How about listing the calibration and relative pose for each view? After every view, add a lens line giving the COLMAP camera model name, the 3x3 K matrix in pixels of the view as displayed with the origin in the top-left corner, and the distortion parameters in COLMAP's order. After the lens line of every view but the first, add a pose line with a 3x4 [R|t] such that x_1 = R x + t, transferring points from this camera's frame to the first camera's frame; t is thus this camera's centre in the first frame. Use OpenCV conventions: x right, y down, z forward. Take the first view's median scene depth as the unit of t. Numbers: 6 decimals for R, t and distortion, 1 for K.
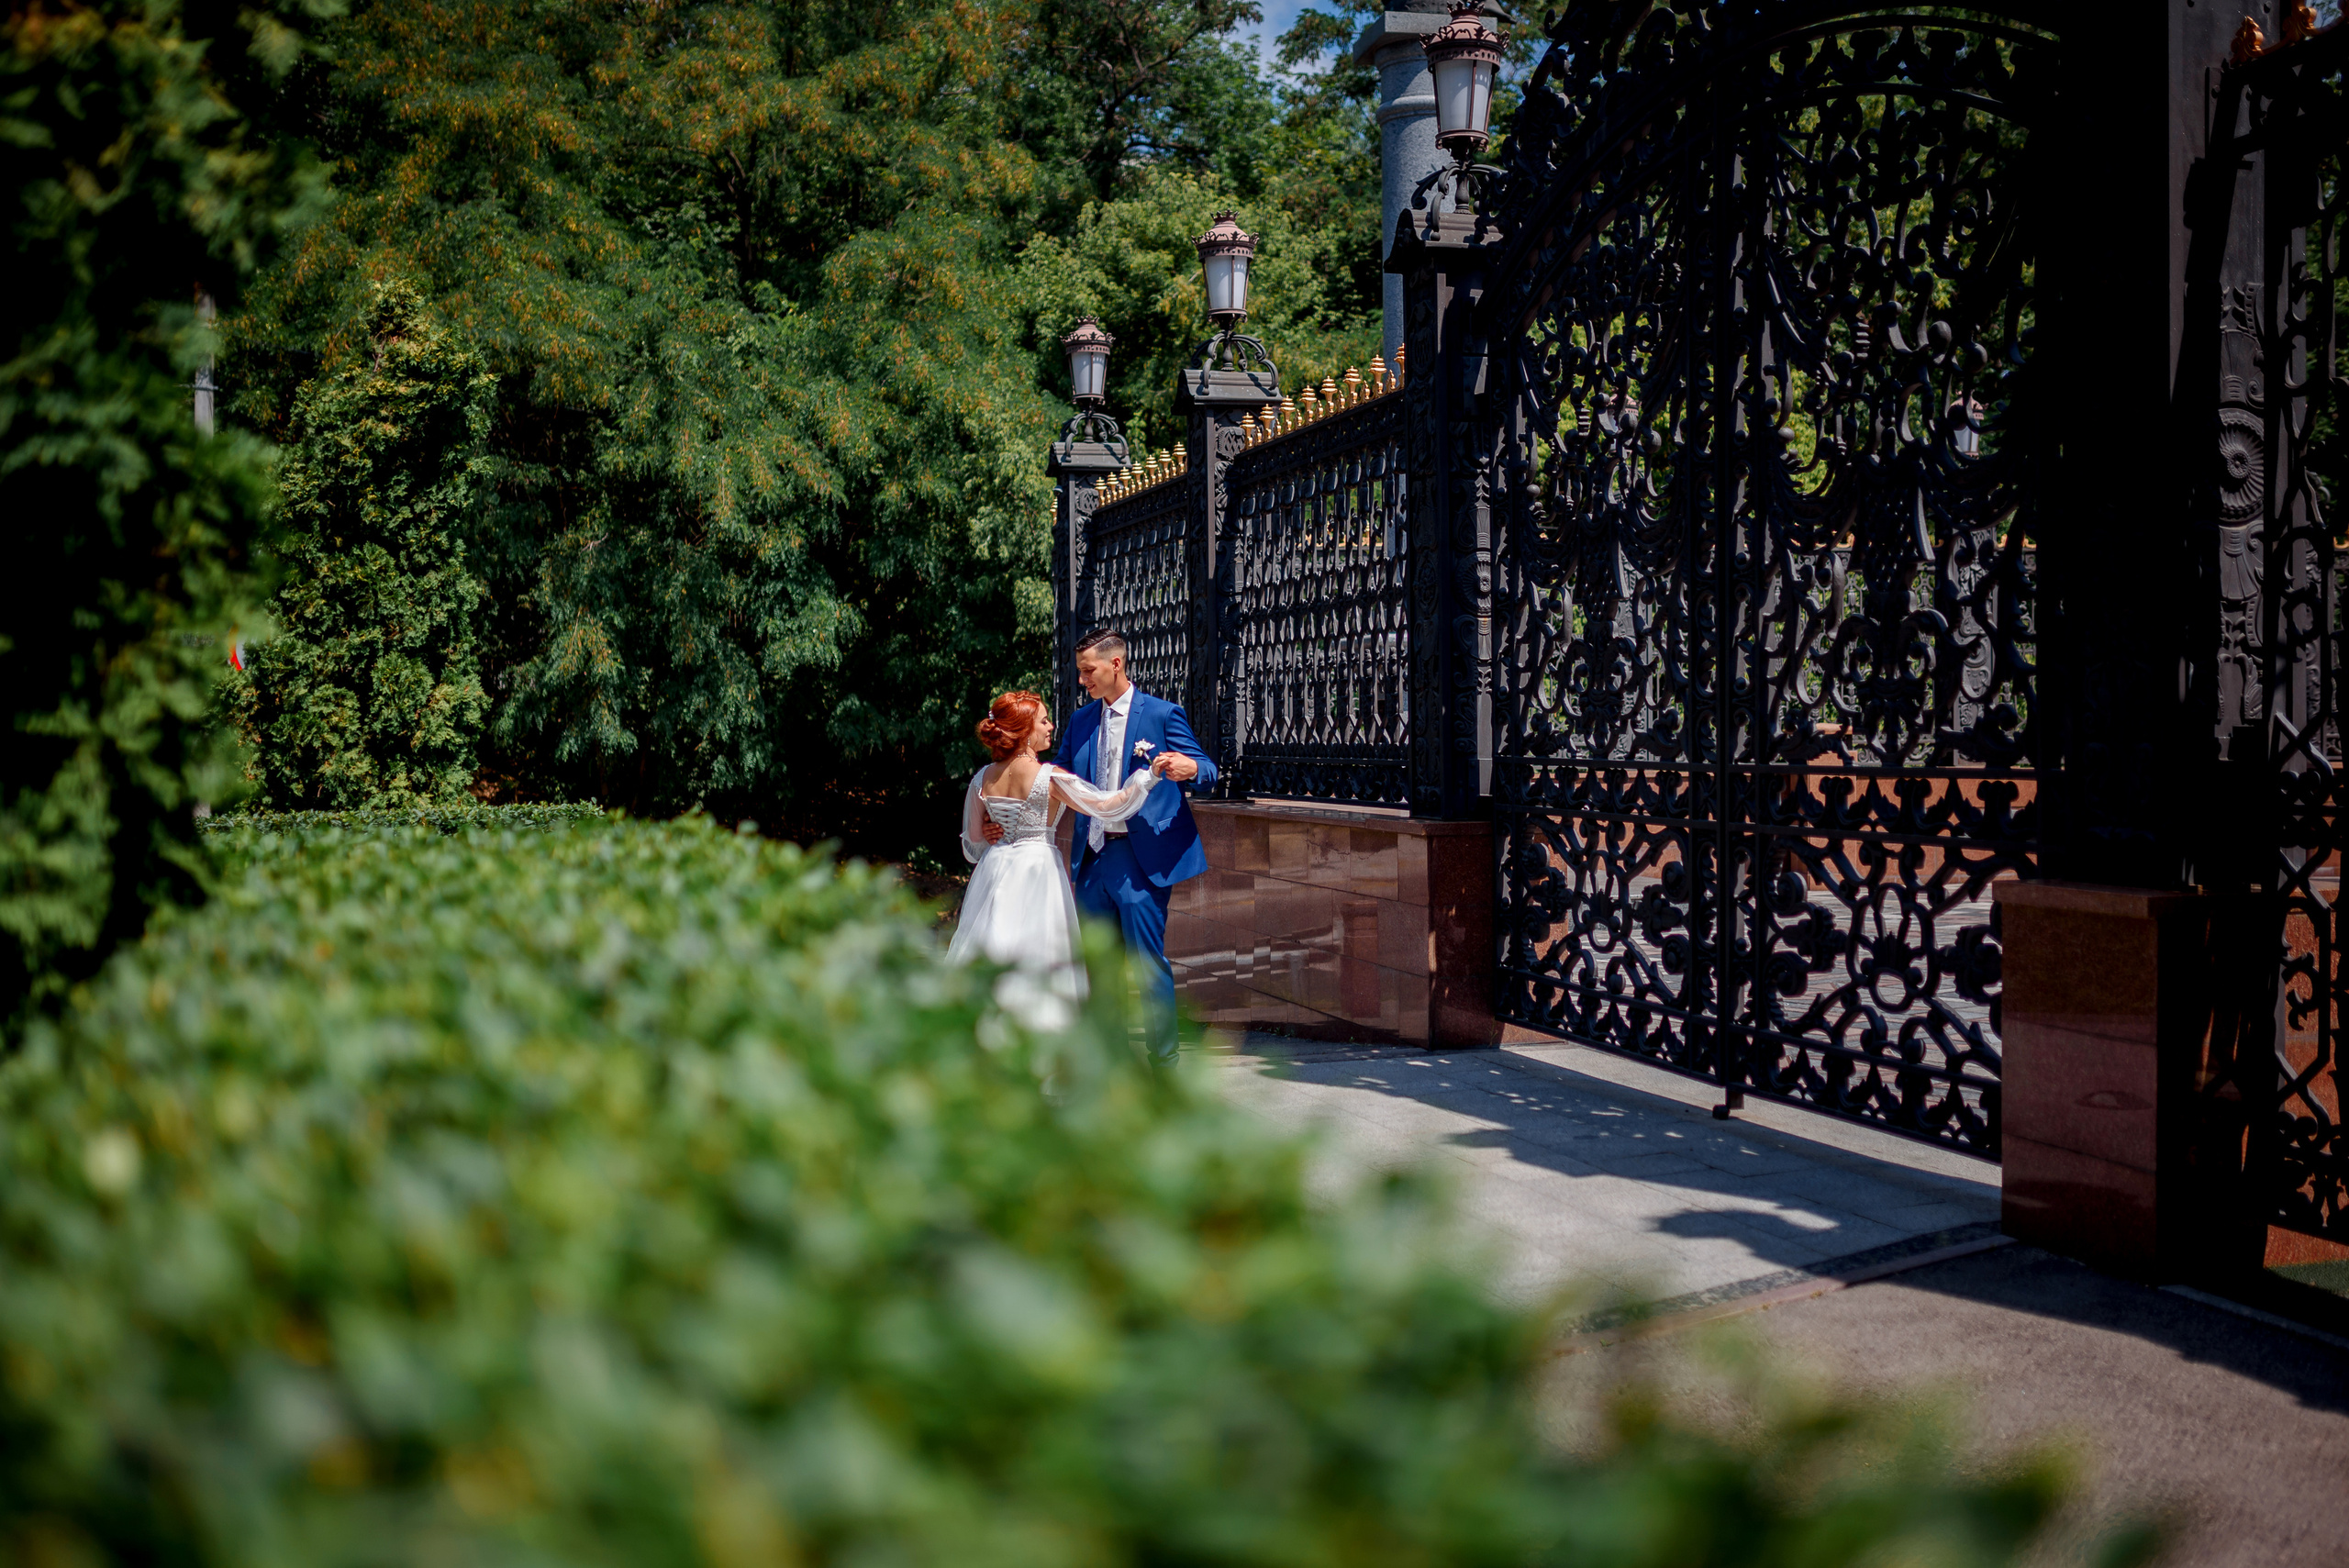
lens RADIAL K [[2338.1, 0, 1177.6], [0, 2338.1, 783.3], [0, 0, 1]] dist [-0.032101, 0.000000]
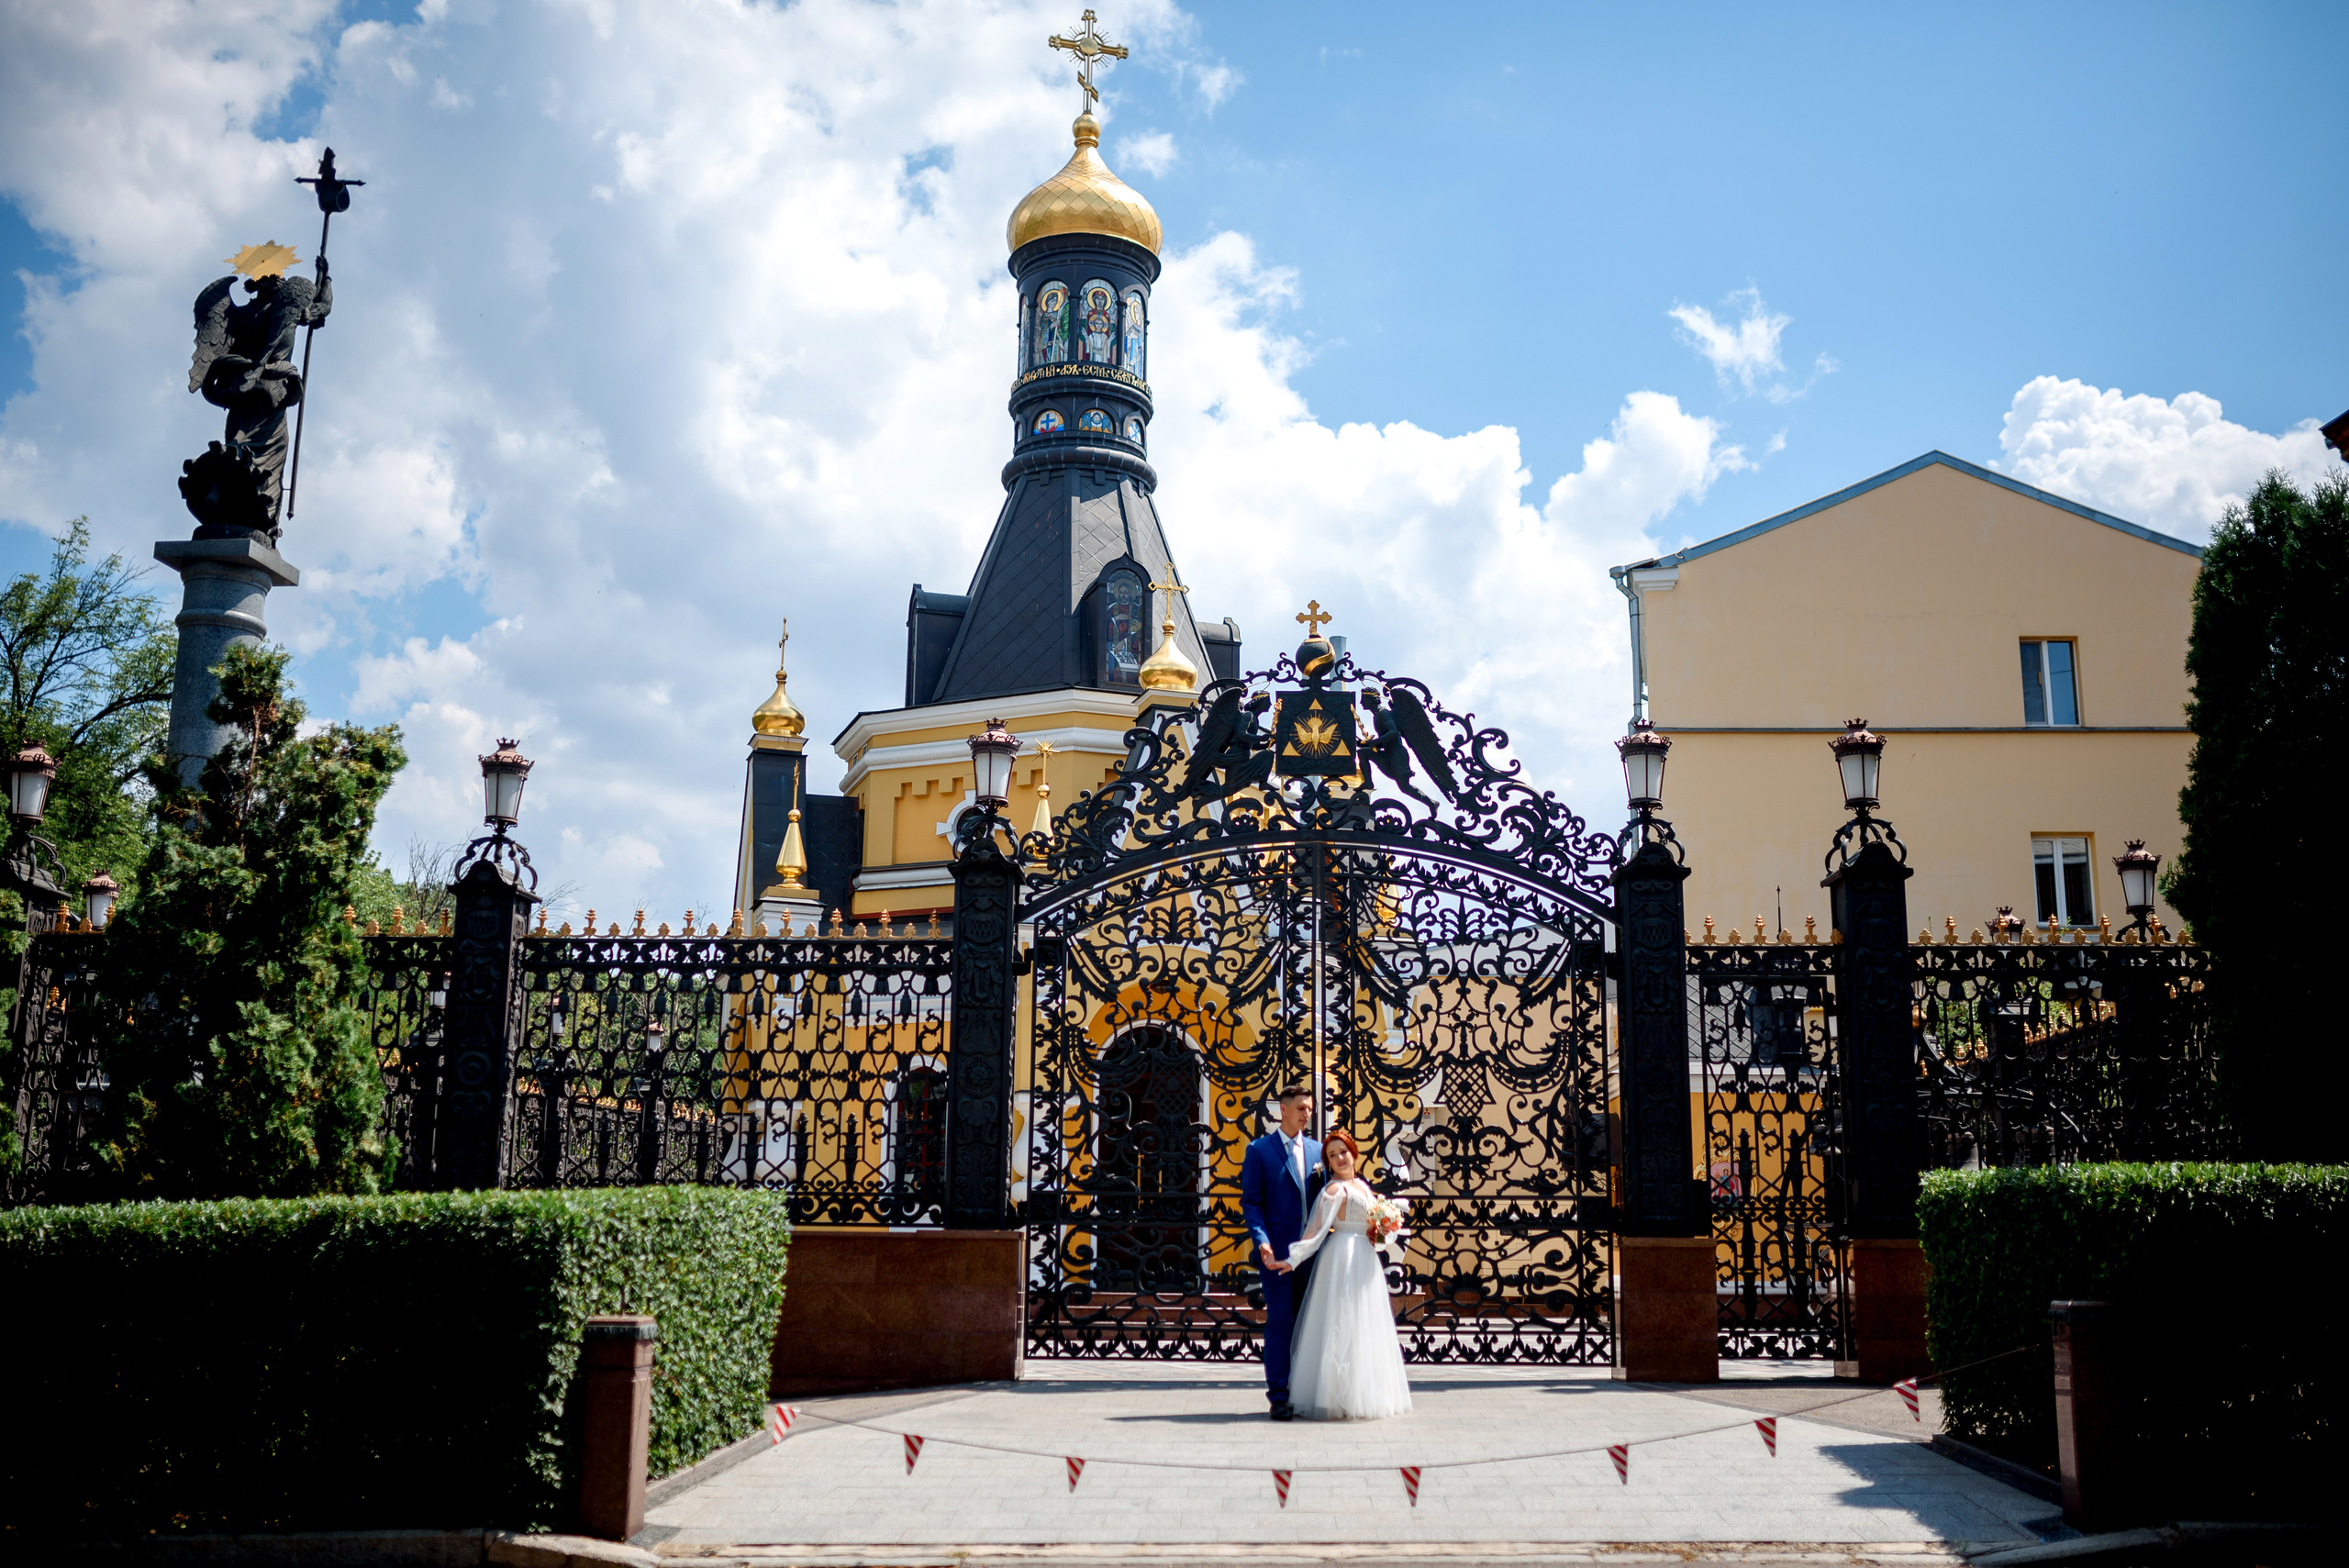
lens RADIAL K [[2338.1, 0, 1170.7], [0, 2338.1, 779.9], [0, 0, 1]] dist [-0.032101, 0.000000]
pose [[0.303362, 0.216595, 0.927932, -1.987472], [0.009150, 0.973116, -0.230133, 0.120951], [-0.952831, 0.078304, 0.293225, 0.604603]]
